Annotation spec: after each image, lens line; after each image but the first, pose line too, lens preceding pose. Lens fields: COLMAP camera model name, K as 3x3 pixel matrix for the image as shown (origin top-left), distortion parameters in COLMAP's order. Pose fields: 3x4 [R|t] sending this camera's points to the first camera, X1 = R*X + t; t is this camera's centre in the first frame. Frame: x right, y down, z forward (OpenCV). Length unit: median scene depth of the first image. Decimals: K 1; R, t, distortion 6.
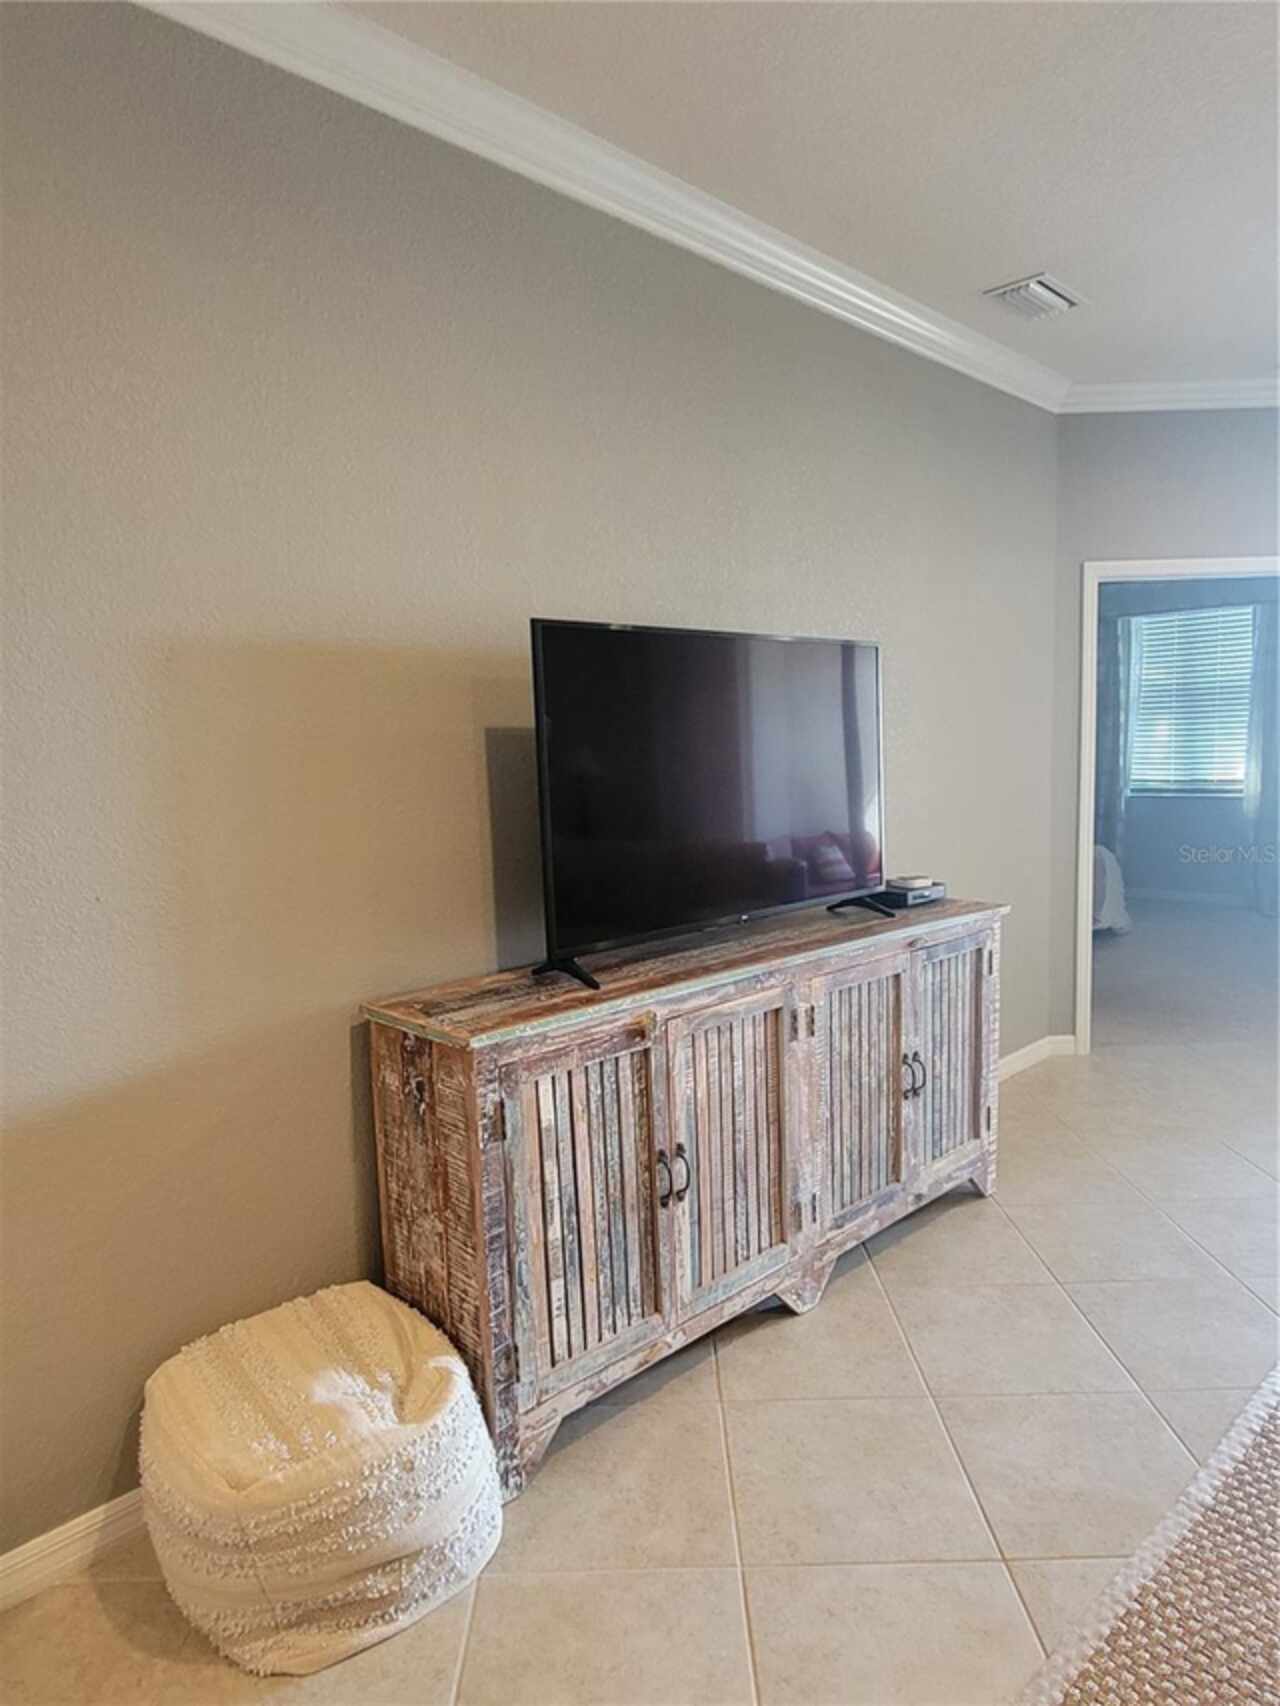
lens RADIAL K [[1041.3, 0, 637.8], [0, 1041.3, 862.3], [0, 0, 1]] dist [0.005964, 0.001064]
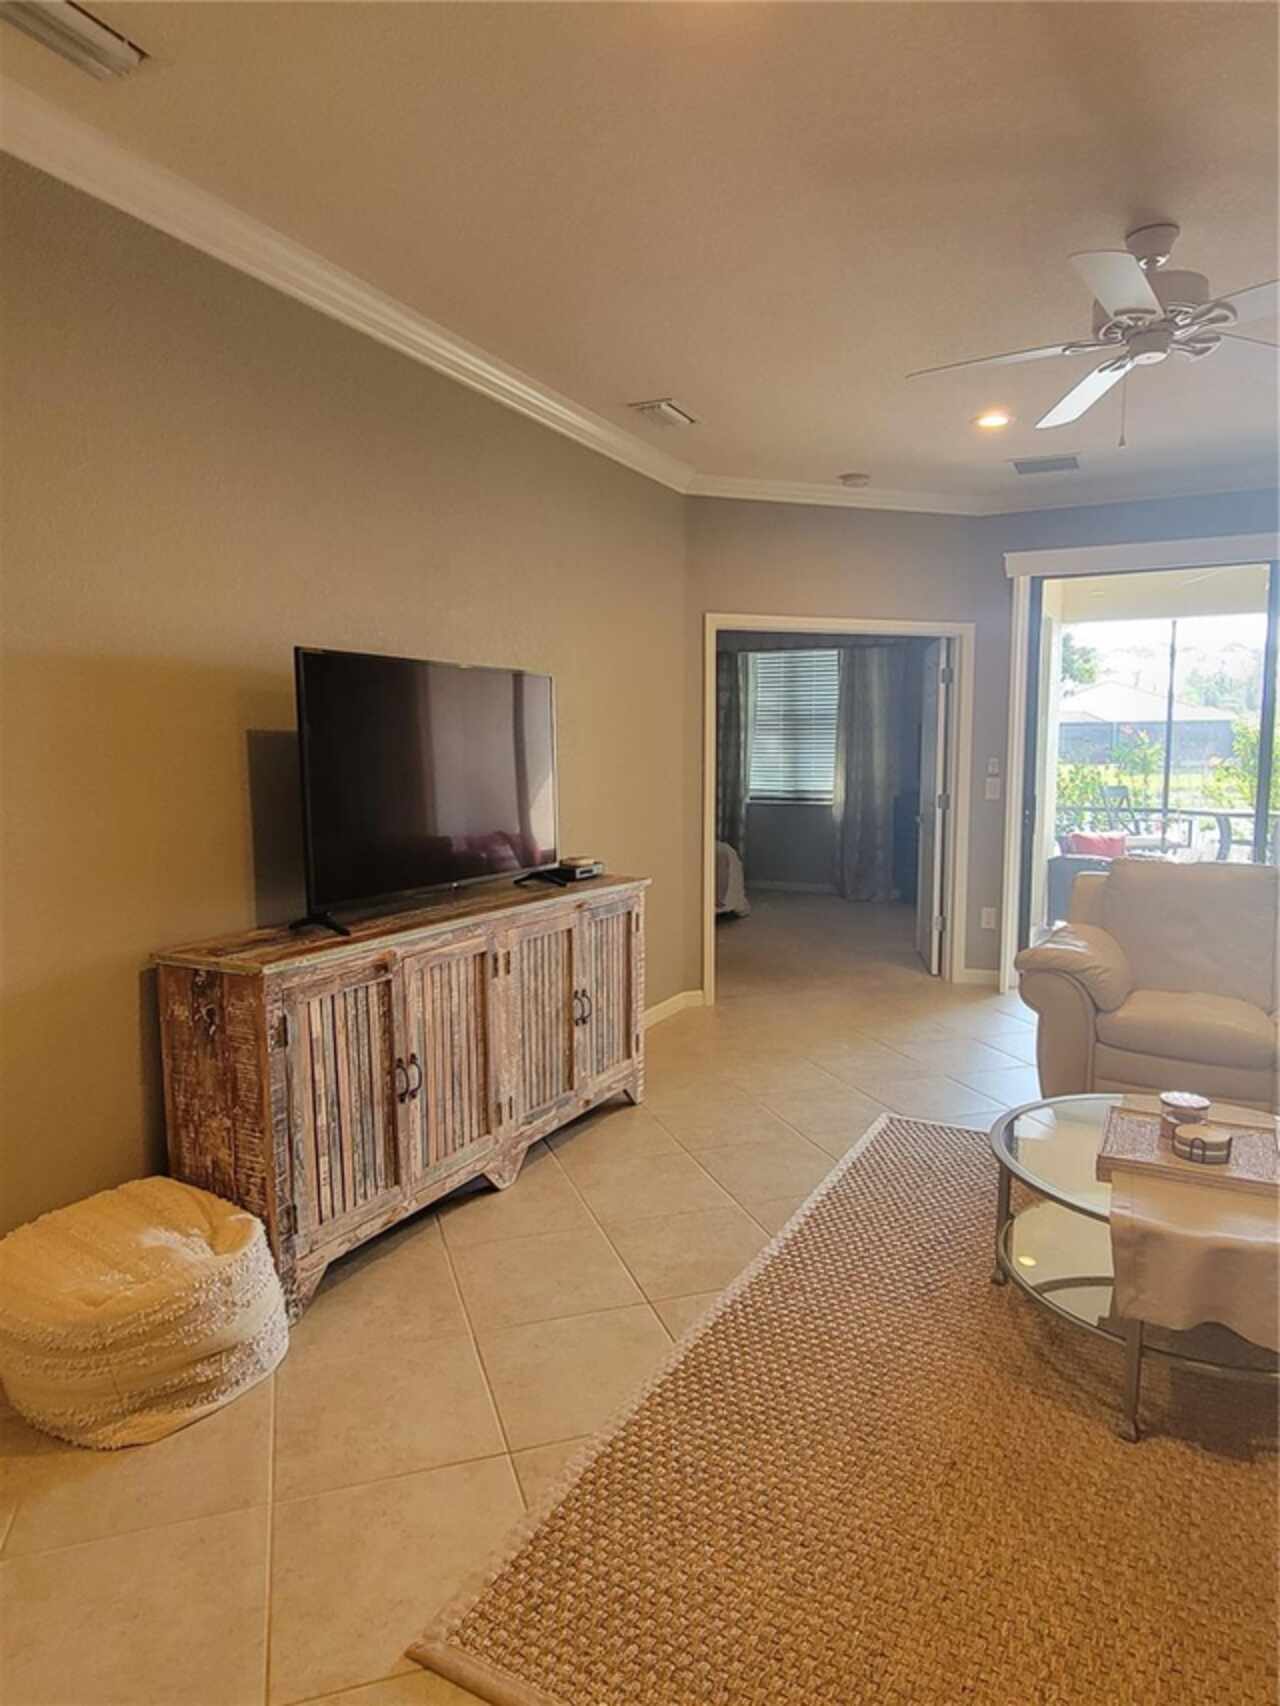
lens RADIAL K [[1041.3, 0, 637.8], [0, 1041.3, 862.3], [0, 0, 1]] dist [0.005964, 0.001064]
pose [[0.947571, -0.008144, 0.319443, -0.111553], [0.010955, 0.999915, -0.007004, 0.043877], [-0.319359, 0.010136, 0.947580, -0.340483]]
